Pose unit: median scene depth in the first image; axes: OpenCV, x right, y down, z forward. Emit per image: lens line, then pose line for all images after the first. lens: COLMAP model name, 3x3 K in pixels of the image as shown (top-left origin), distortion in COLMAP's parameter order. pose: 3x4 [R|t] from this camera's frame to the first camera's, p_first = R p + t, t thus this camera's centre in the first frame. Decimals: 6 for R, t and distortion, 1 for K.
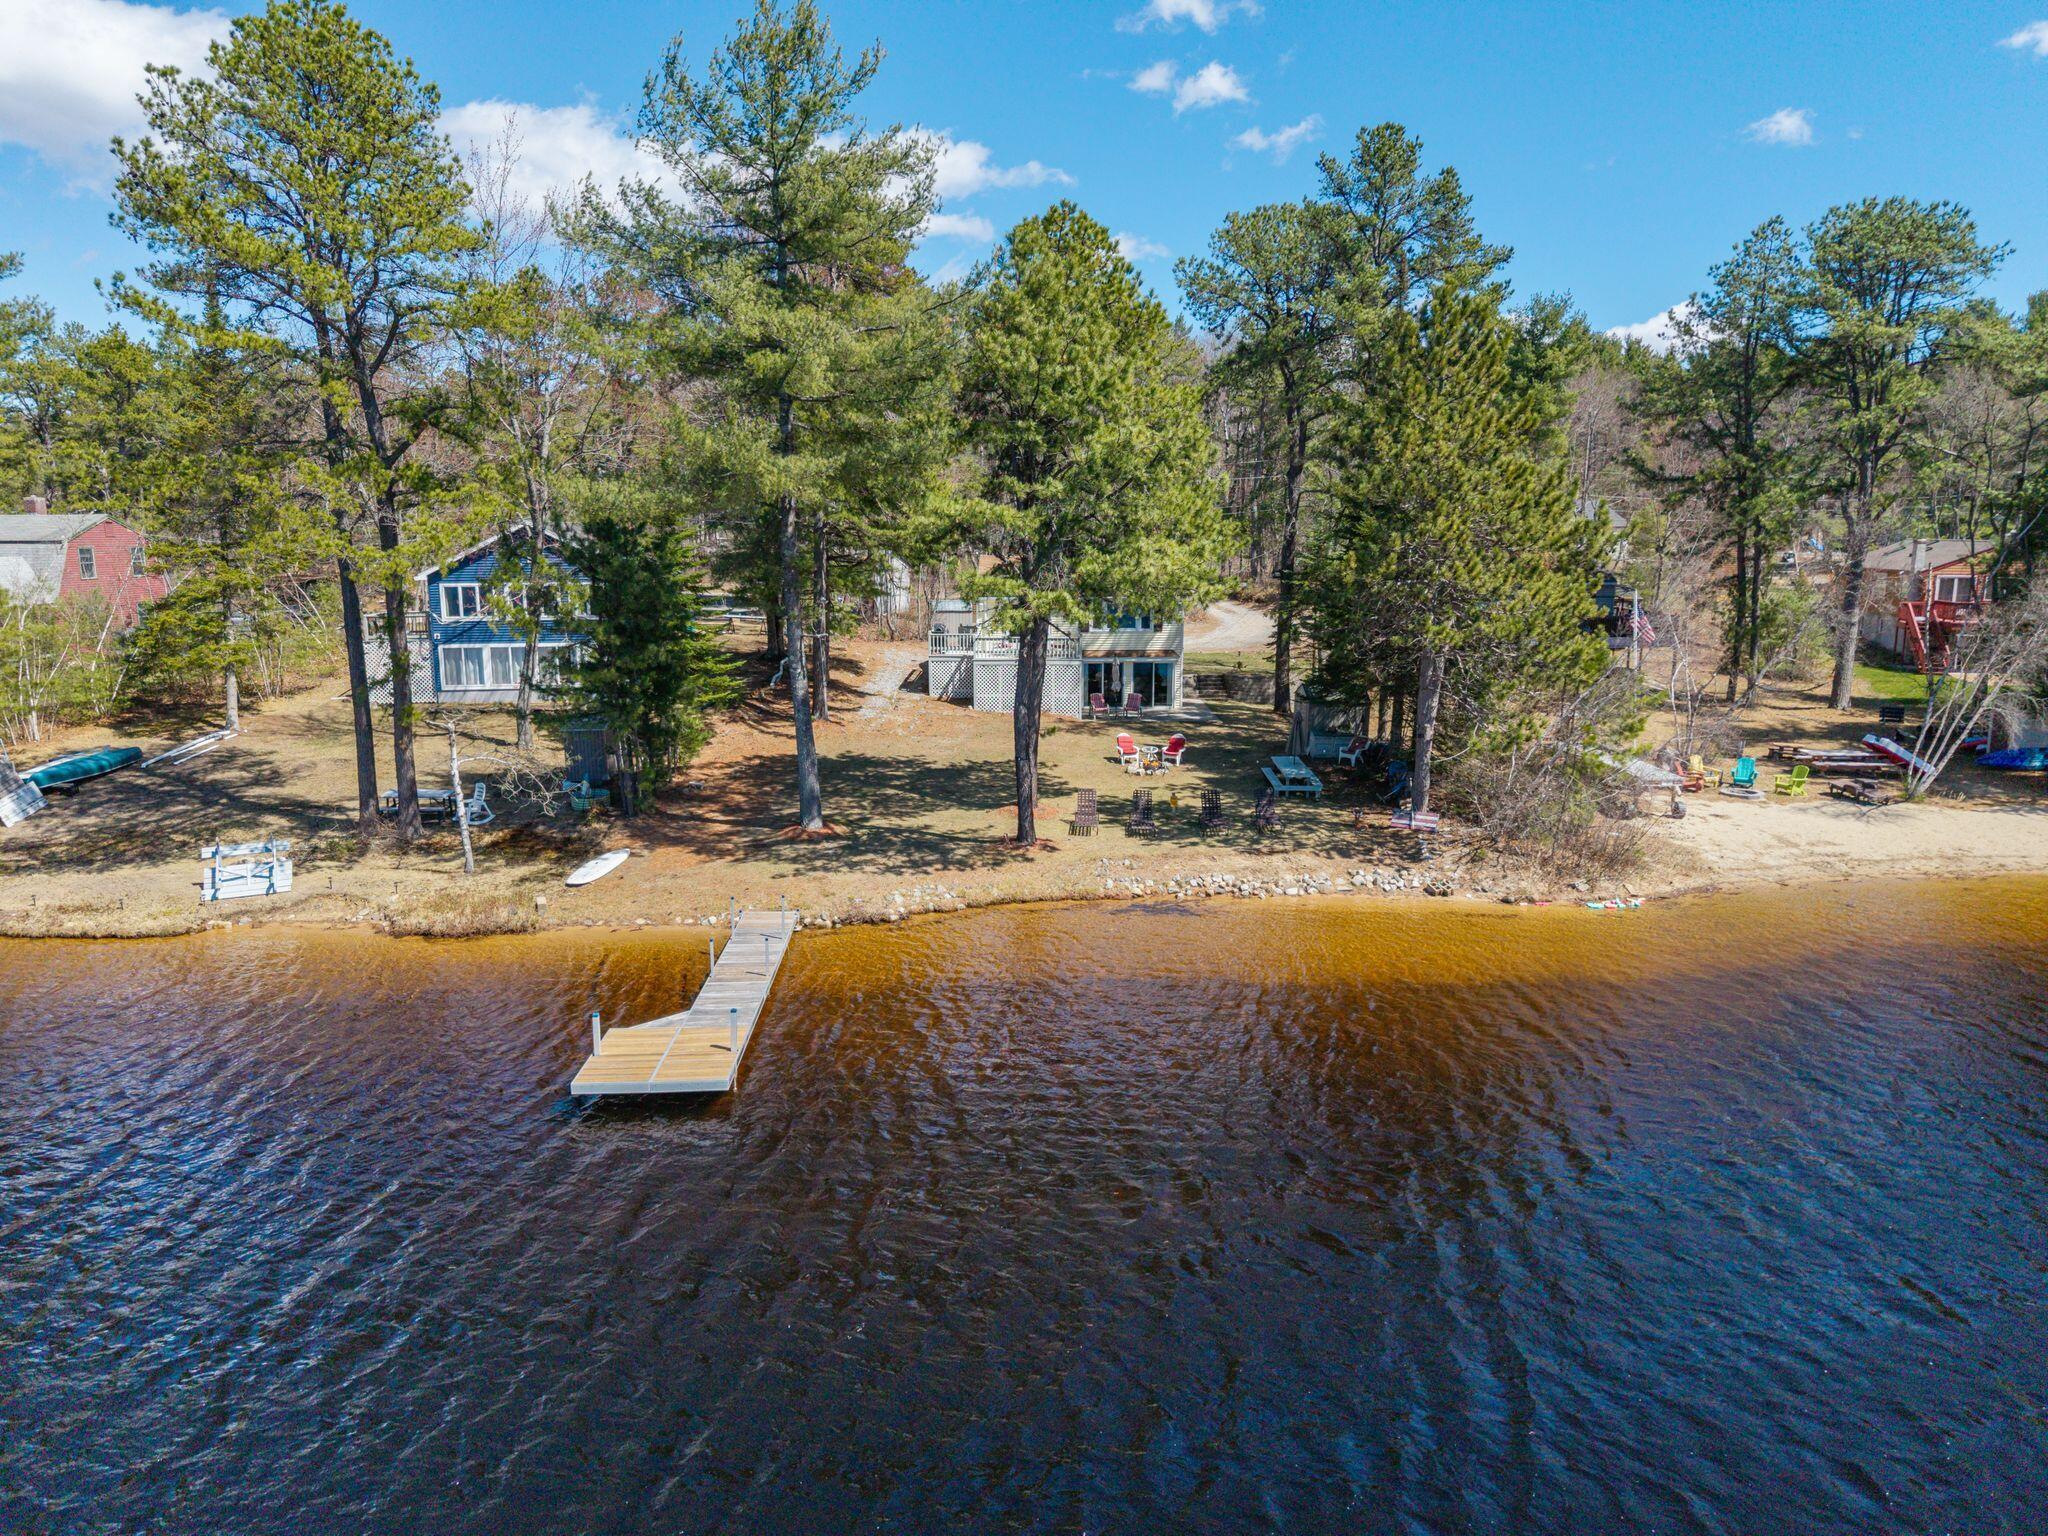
lens RADIAL K [[1369.7, 0, 1023.6], [0, 1369.7, 772.0], [0, 0, 1]] dist [0.026525, -0.029575]
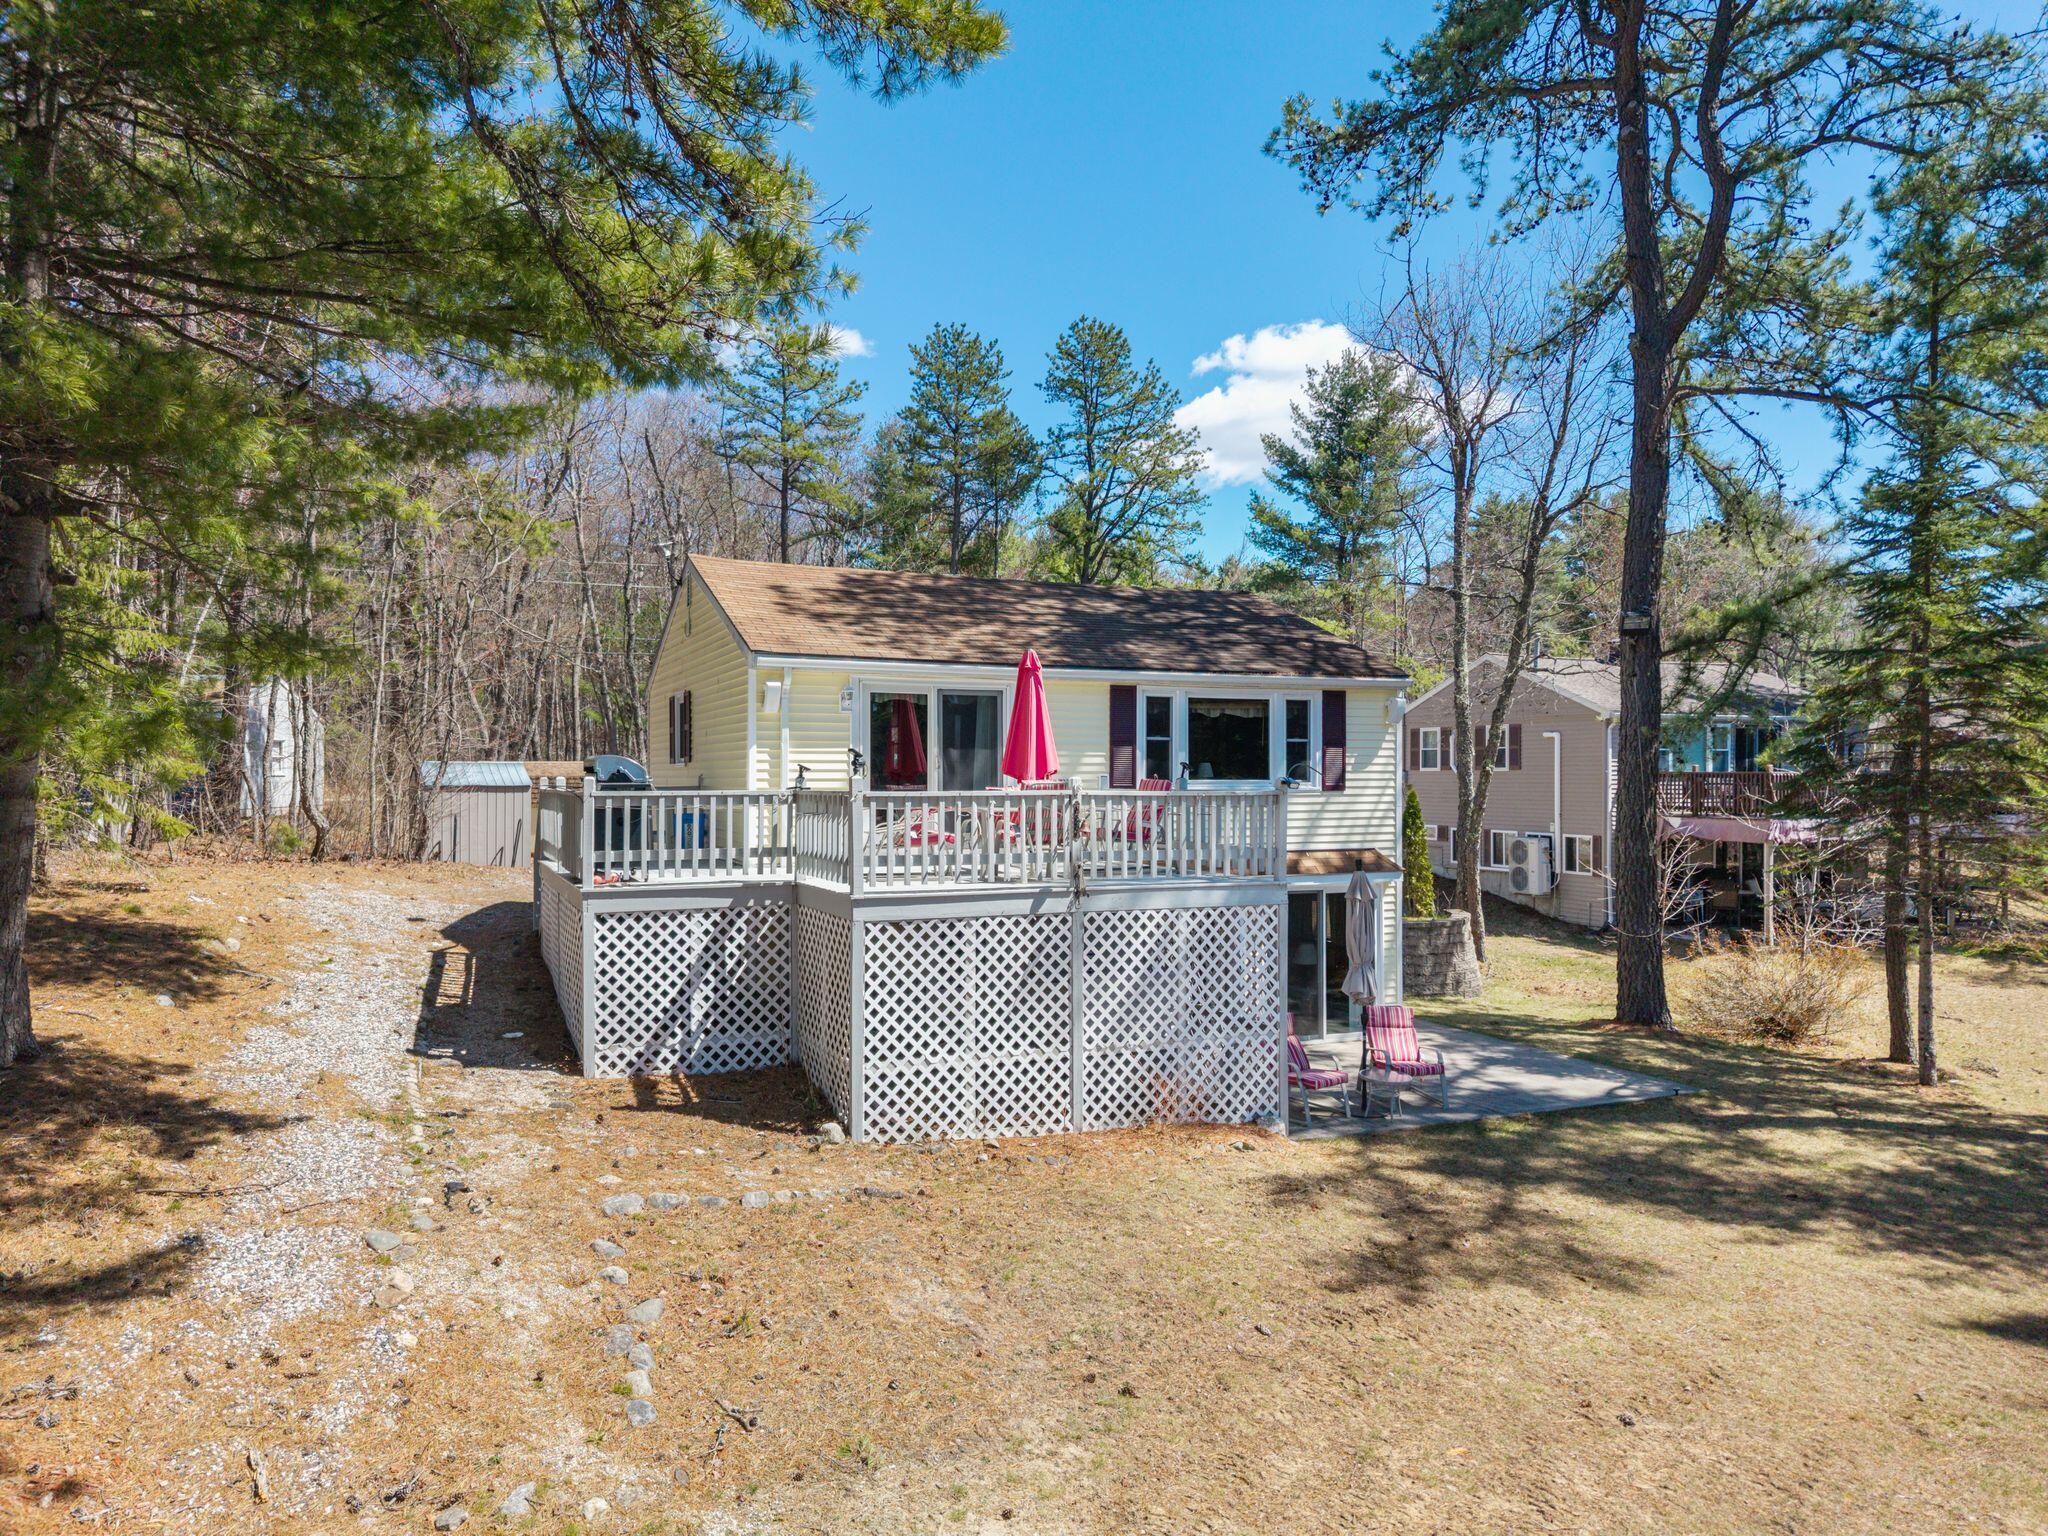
lens RADIAL K [[1369.7, 0, 1040.5], [0, 1369.7, 755.9], [0, 0, 1]] dist [0.026525, -0.029575]
pose [[0.908348, 0.004642, 0.418189, -0.091094], [0.076226, 0.981351, -0.176463, -0.059857], [-0.411209, 0.192167, 0.891055, 0.747878]]
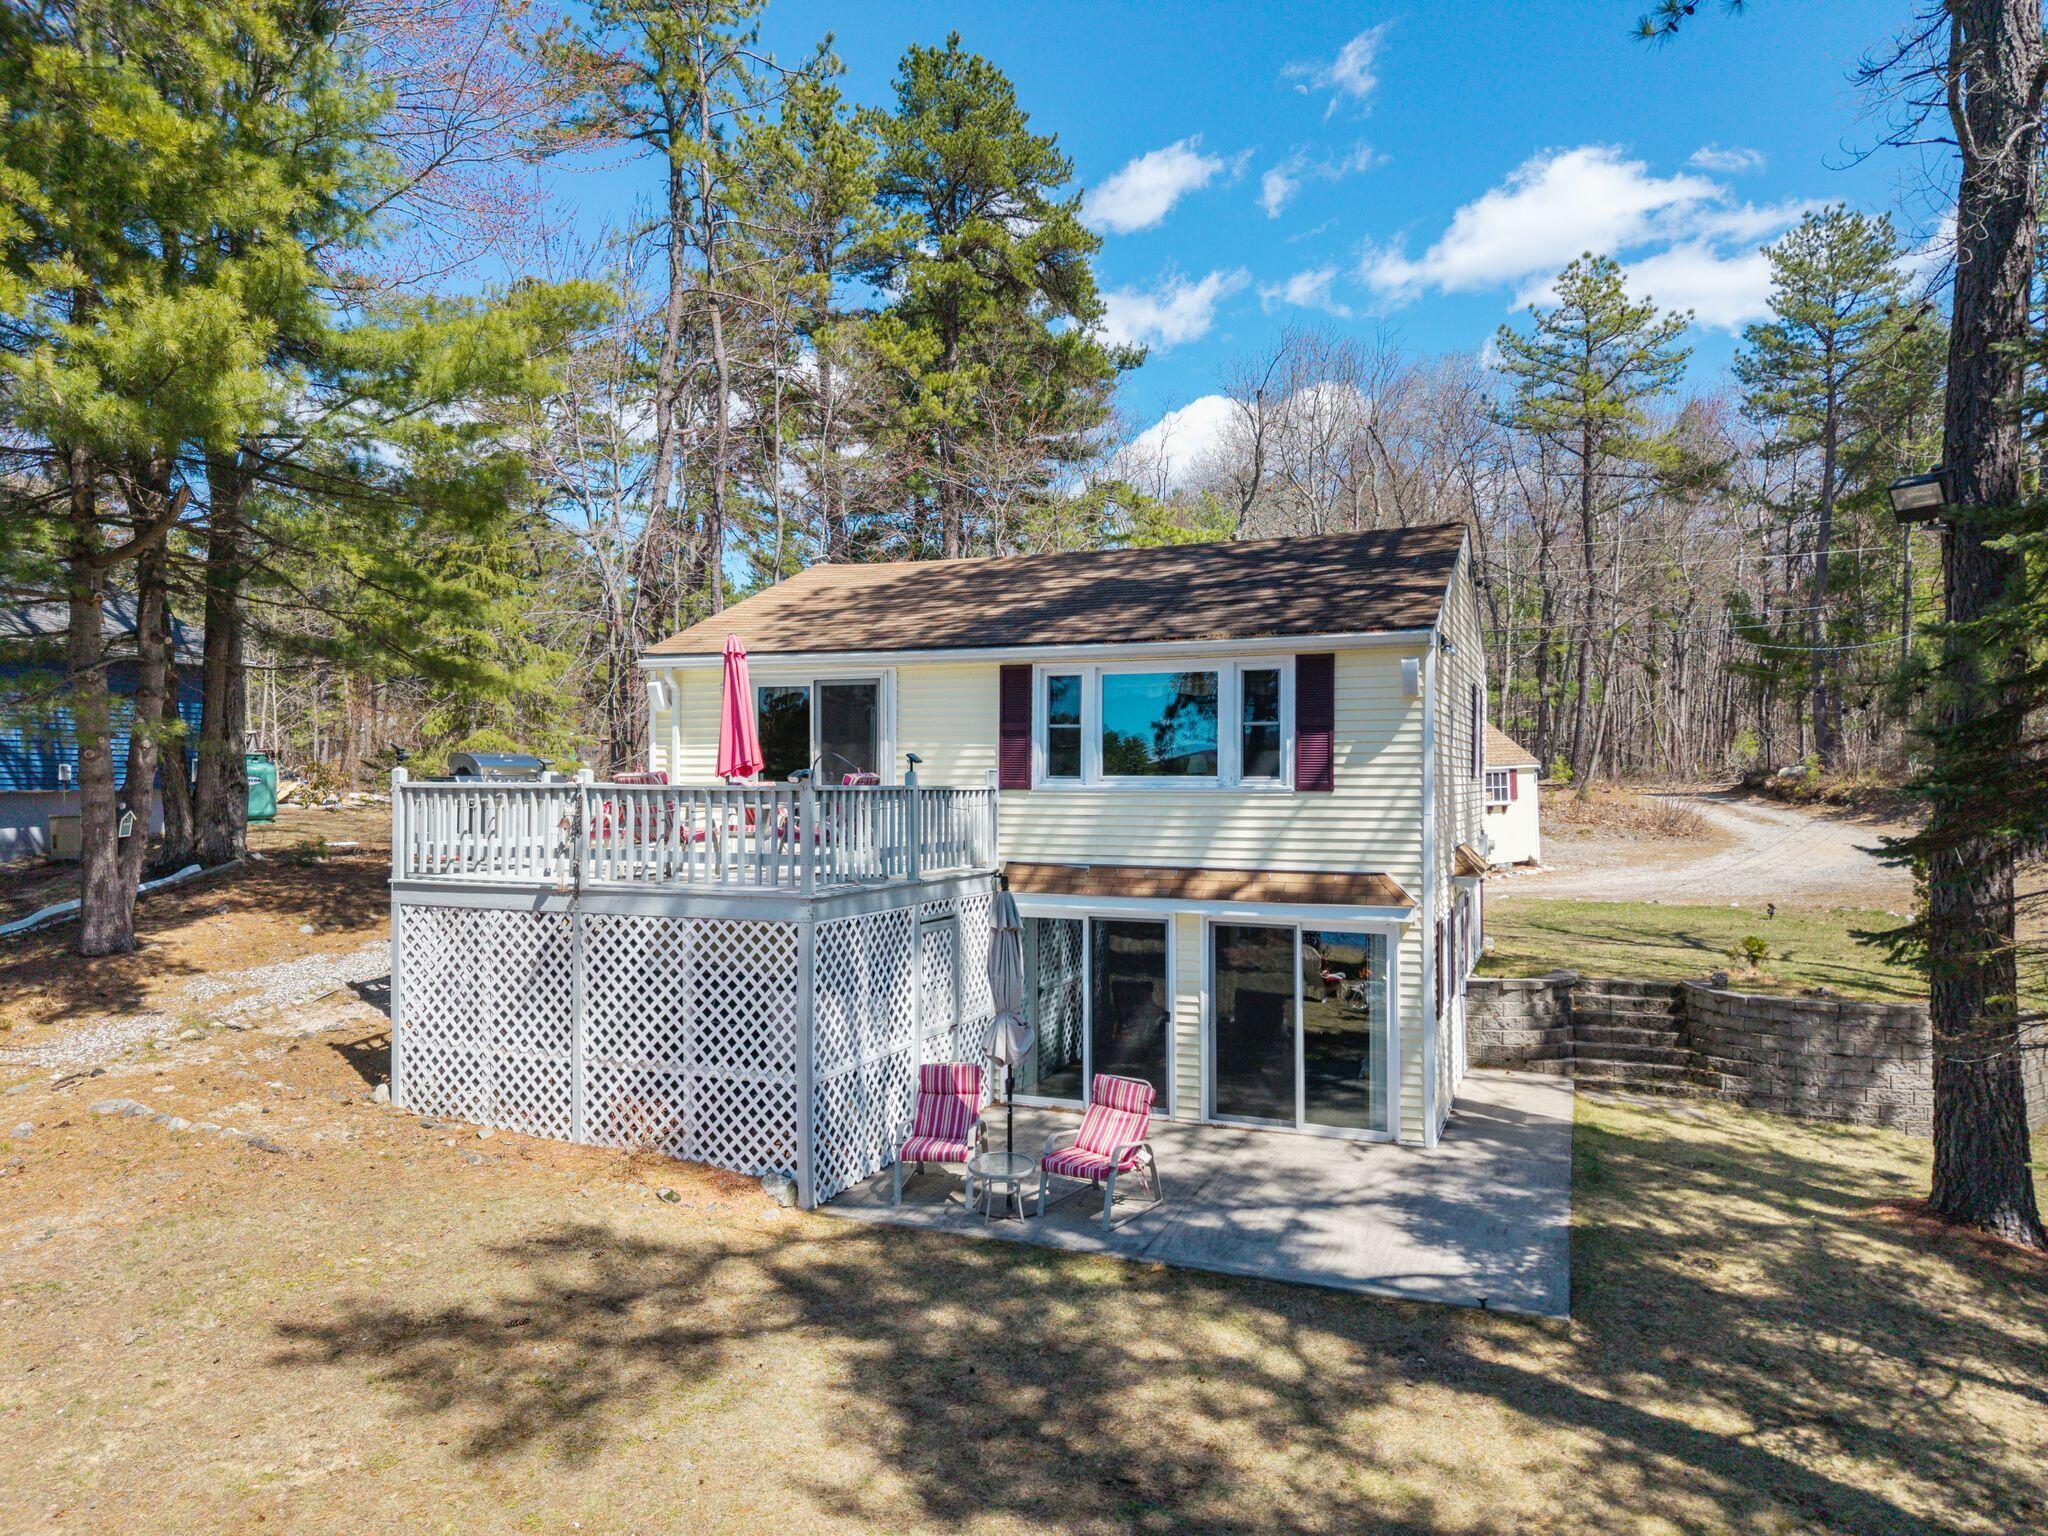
lens RADIAL K [[1369.7, 0, 1024.3], [0, 1369.7, 772.4], [0, 0, 1]] dist [0.026525, -0.029575]
pose [[0.934153, -0.000946, -0.356872, 0.131776], [-0.064234, 0.983219, -0.170746, -0.063048], [0.351044, 0.182426, 0.918416, 0.772122]]
